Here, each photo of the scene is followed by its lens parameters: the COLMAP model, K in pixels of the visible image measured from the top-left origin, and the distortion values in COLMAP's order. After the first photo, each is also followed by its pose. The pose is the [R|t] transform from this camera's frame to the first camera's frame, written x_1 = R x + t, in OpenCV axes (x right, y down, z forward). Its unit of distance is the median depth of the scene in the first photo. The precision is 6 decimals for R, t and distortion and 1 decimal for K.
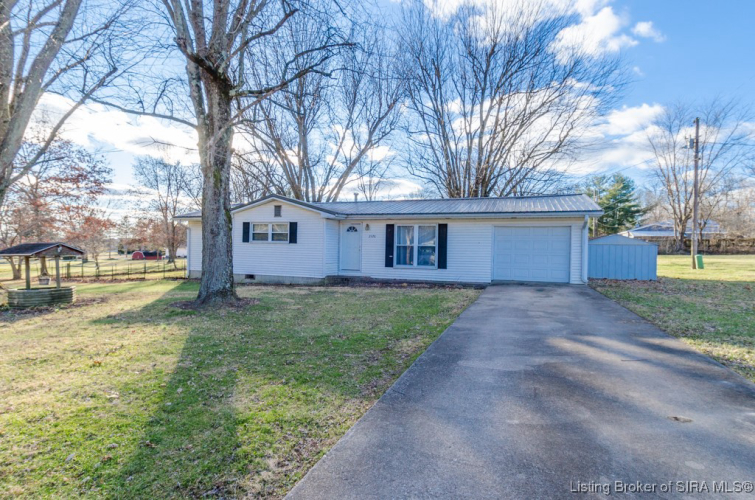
lens RADIAL K [[392.5, 0, 377.6], [0, 392.5, 250.4], [0, 0, 1]] dist [0.001146, 0.000077]
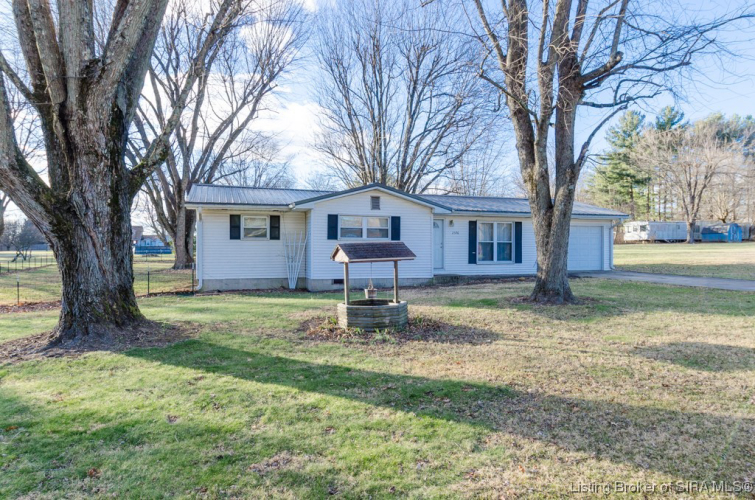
lens RADIAL K [[470.9, 0, 377.6], [0, 470.9, 246.1], [0, 0, 1]] dist [0.001039, 0.000152]
pose [[0.812013, -0.012219, 0.583512, -0.864433], [0.015808, 0.999874, -0.001060, -0.004776], [-0.583426, 0.010085, 0.812104, 0.165255]]
